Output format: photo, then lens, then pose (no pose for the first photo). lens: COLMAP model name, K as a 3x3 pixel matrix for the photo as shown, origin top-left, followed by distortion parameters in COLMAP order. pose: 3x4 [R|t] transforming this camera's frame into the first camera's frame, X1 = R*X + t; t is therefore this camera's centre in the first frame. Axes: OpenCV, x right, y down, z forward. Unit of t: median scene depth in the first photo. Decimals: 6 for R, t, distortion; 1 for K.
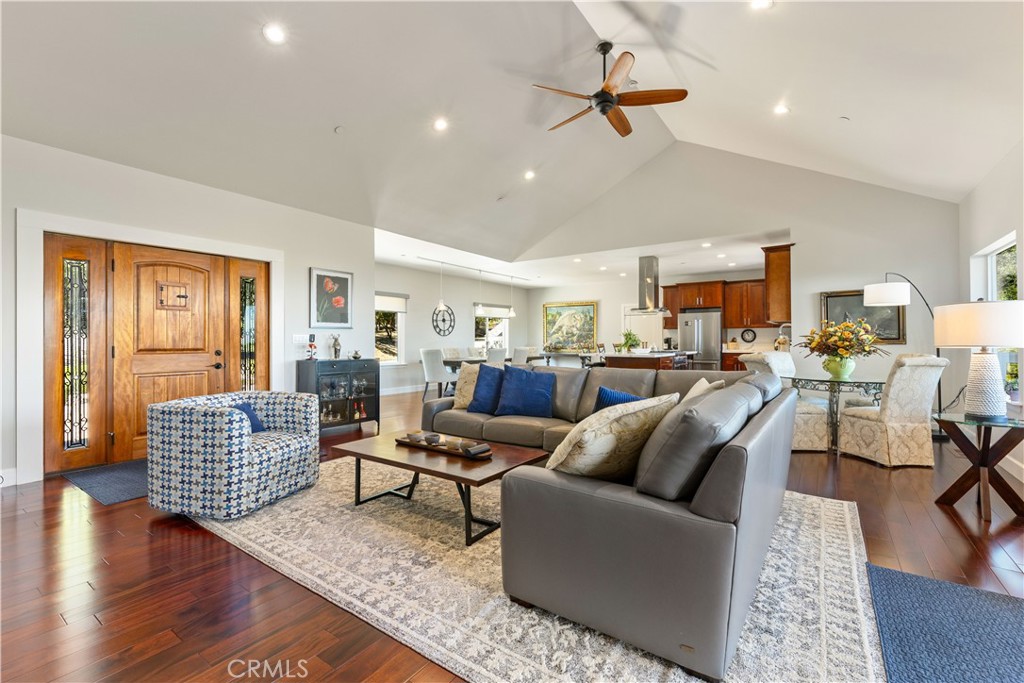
lens RADIAL K [[442.5, 0, 514.1], [0, 442.5, 337.1], [0, 0, 1]] dist [-0.000230, -0.000002]
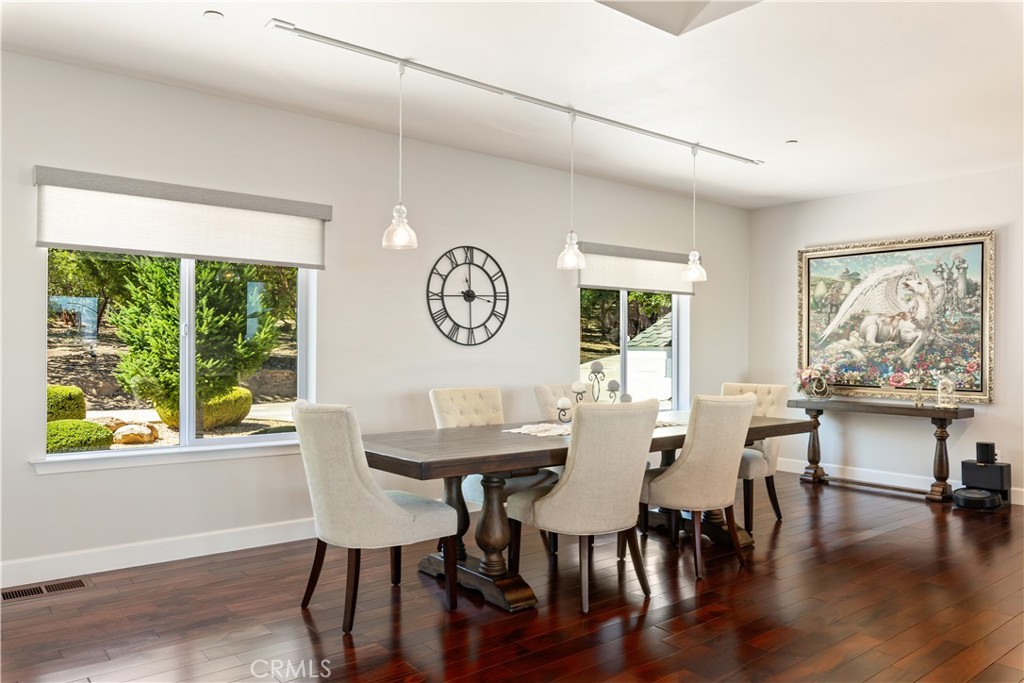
lens RADIAL K [[732.0, 0, 514.0], [0, 732.0, 342.0], [0, 0, 1]] dist [-0.002169, 0.001277]
pose [[0.962226, 0.003908, -0.272225, 0.011543], [-0.004500, 0.999989, -0.001552, -0.004172], [0.272215, 0.002719, 0.962232, 0.477062]]
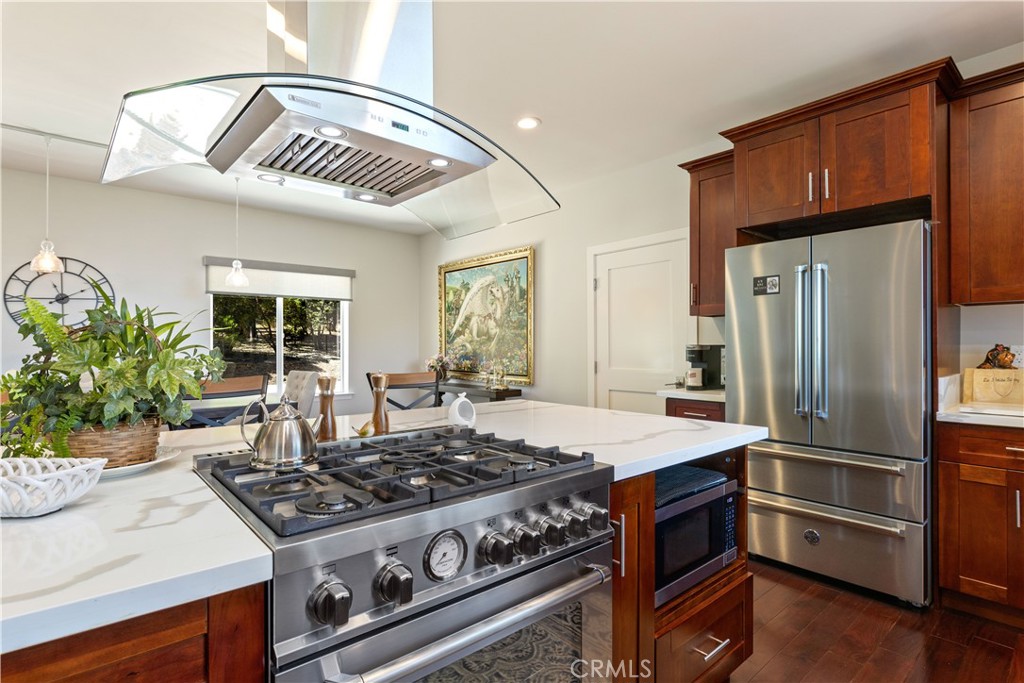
lens RADIAL K [[506.8, 0, 513.7], [0, 506.8, 346.0], [0, 0, 1]] dist [0.001411, -0.000064]
pose [[0.971537, 0.001158, -0.236886, 0.291179], [0.000173, 0.999984, 0.005597, -0.000182], [0.236889, -0.005479, 0.971521, 0.628770]]
